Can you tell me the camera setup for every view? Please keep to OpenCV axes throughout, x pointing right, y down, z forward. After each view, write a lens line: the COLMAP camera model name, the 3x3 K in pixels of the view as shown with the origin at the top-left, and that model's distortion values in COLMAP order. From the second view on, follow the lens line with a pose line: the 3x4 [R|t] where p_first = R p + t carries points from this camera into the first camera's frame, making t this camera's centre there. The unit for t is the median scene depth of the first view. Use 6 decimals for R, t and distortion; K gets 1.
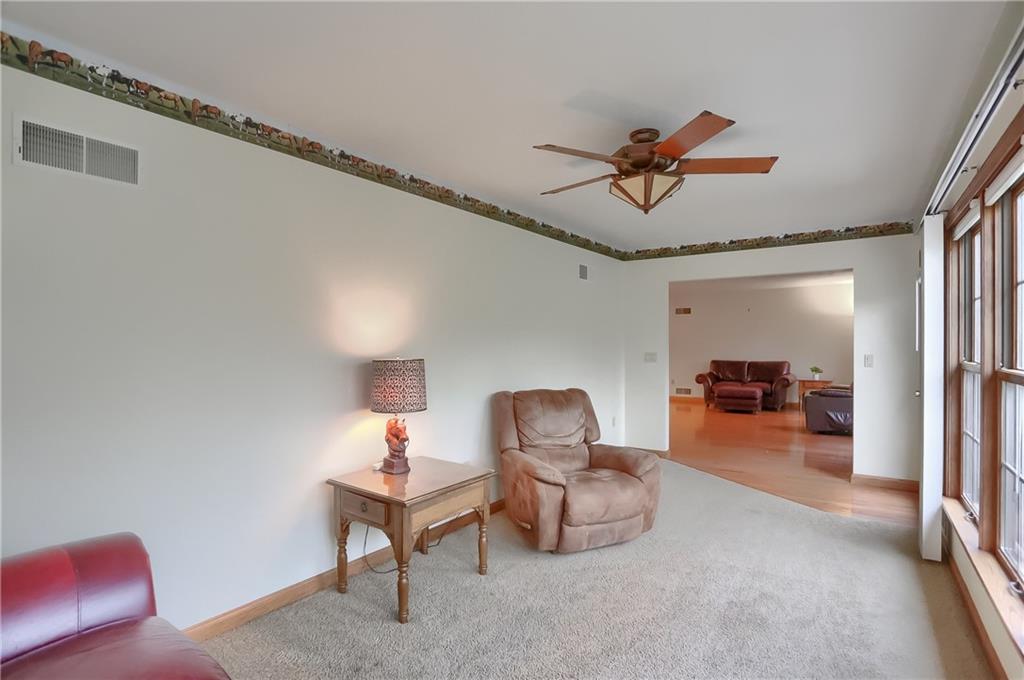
lens RADIAL K [[555.3, 0, 517.1], [0, 555.3, 338.6], [0, 0, 1]] dist [-0.054882, 0.043822]
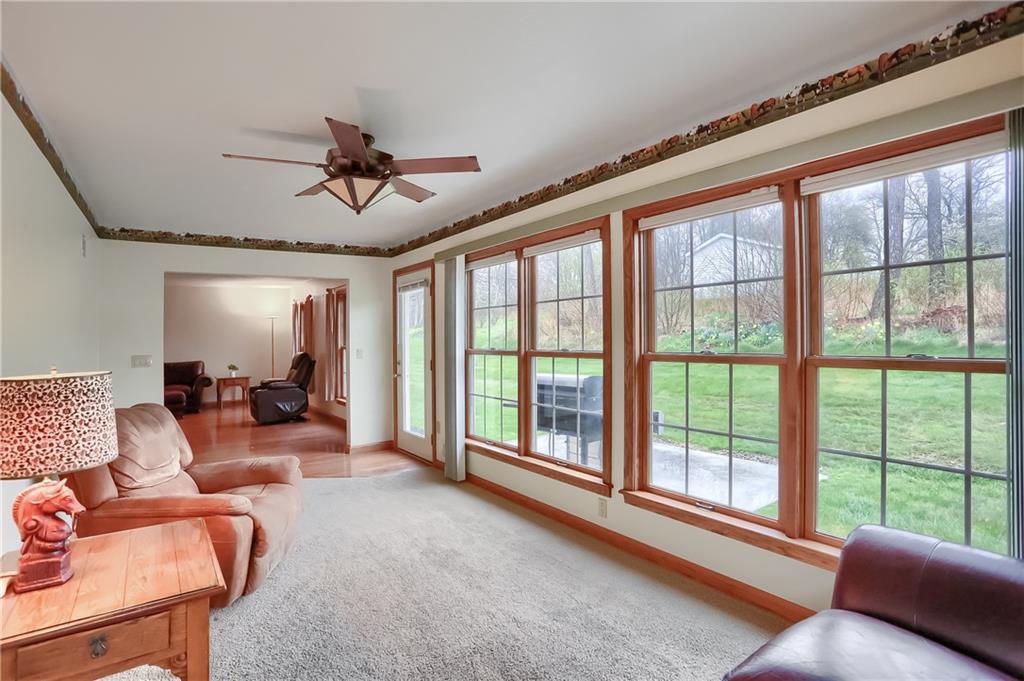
lens RADIAL K [[489.2, 0, 580.0], [0, 489.2, 336.1], [0, 0, 1]] dist [-0.016826, 0.000552]
pose [[0.280932, -0.007521, 0.959698, -0.410097], [0.011966, 0.999919, 0.004334, 0.001936], [-0.959653, 0.010267, 0.280999, 0.272710]]
